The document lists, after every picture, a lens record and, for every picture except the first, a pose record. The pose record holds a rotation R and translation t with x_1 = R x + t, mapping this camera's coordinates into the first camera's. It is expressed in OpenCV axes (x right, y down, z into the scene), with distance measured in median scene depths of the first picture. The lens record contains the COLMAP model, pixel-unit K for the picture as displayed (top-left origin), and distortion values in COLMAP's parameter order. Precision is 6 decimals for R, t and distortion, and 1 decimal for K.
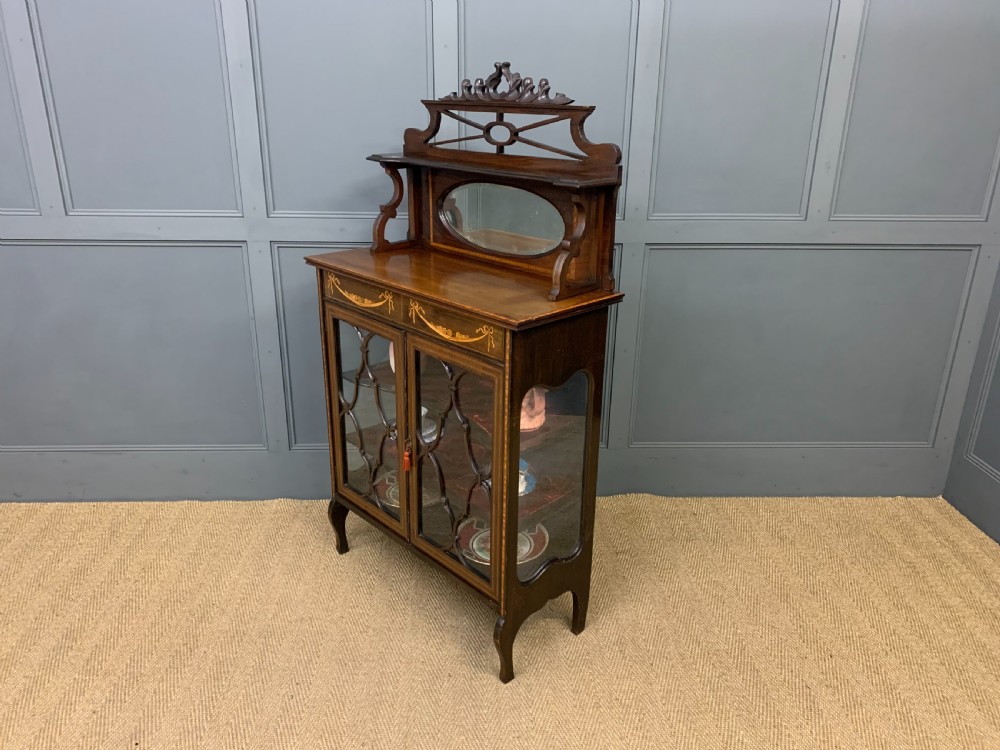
lens RADIAL K [[769.3, 0, 489.5], [0, 769.3, 375.4], [0, 0, 1]] dist [0.032430, -0.043580]
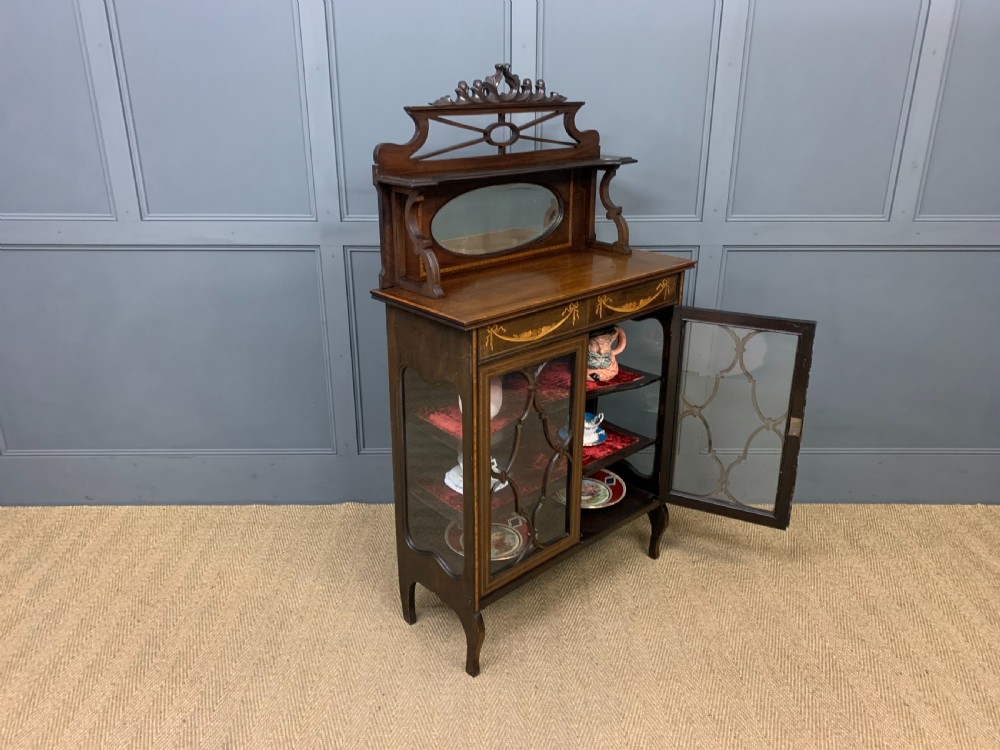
lens RADIAL K [[769.3, 0, 497.9], [0, 769.3, 379.3], [0, 0, 1]] dist [0.032430, -0.043580]
pose [[0.003994, -0.373528, 0.927610, -1.049210], [0.354378, 0.867945, 0.347977, -0.389904], [-0.935094, 0.327335, 0.135837, 0.976230]]
